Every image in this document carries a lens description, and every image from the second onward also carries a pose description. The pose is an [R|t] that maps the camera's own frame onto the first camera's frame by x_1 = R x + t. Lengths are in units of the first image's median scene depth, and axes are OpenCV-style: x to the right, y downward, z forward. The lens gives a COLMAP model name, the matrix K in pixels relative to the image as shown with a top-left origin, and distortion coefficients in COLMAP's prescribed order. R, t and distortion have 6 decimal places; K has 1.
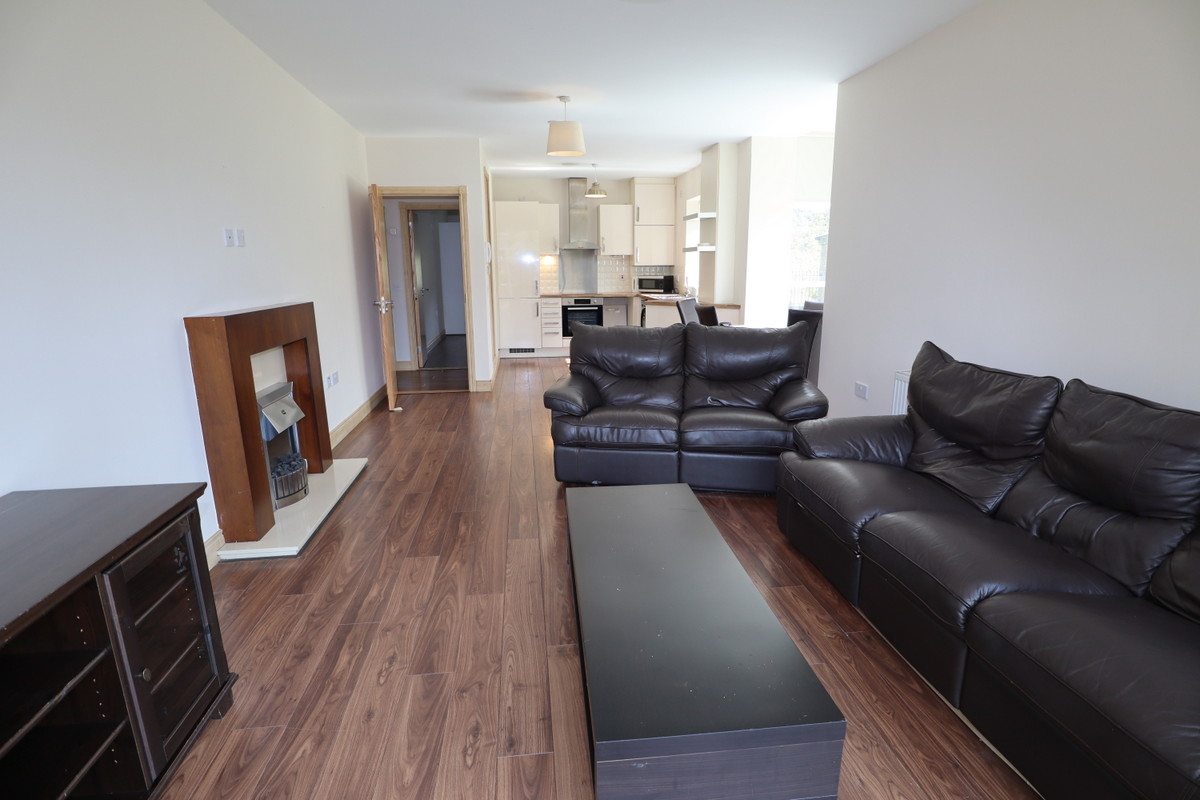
lens RADIAL K [[604.8, 0, 590.4], [0, 604.8, 406.6], [0, 0, 1]] dist [-0.030844, 0.005466]
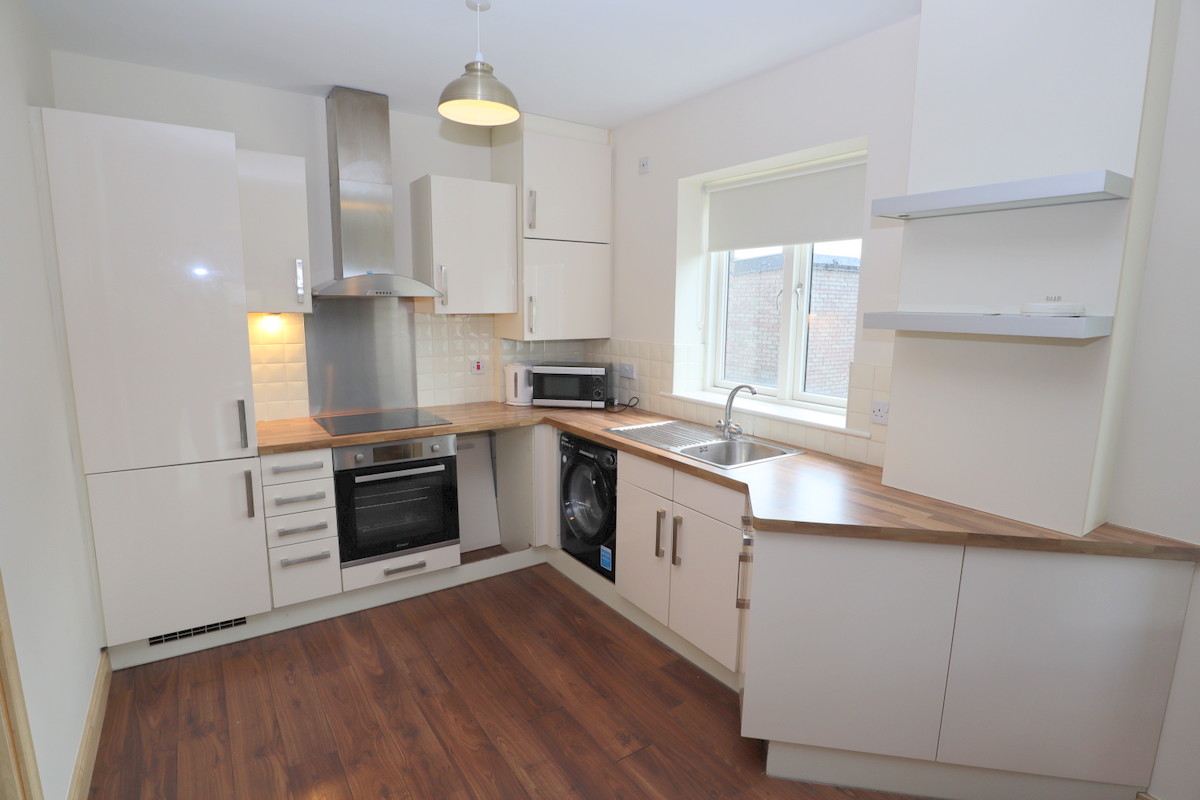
lens RADIAL K [[604.8, 0, 594.6], [0, 604.8, 407.3], [0, 0, 1]] dist [-0.030844, 0.005466]
pose [[0.889048, -0.064772, 0.453209, -0.066453], [0.092616, 0.994918, -0.039490, -0.174753], [-0.448348, 0.077083, 0.890529, 0.649330]]
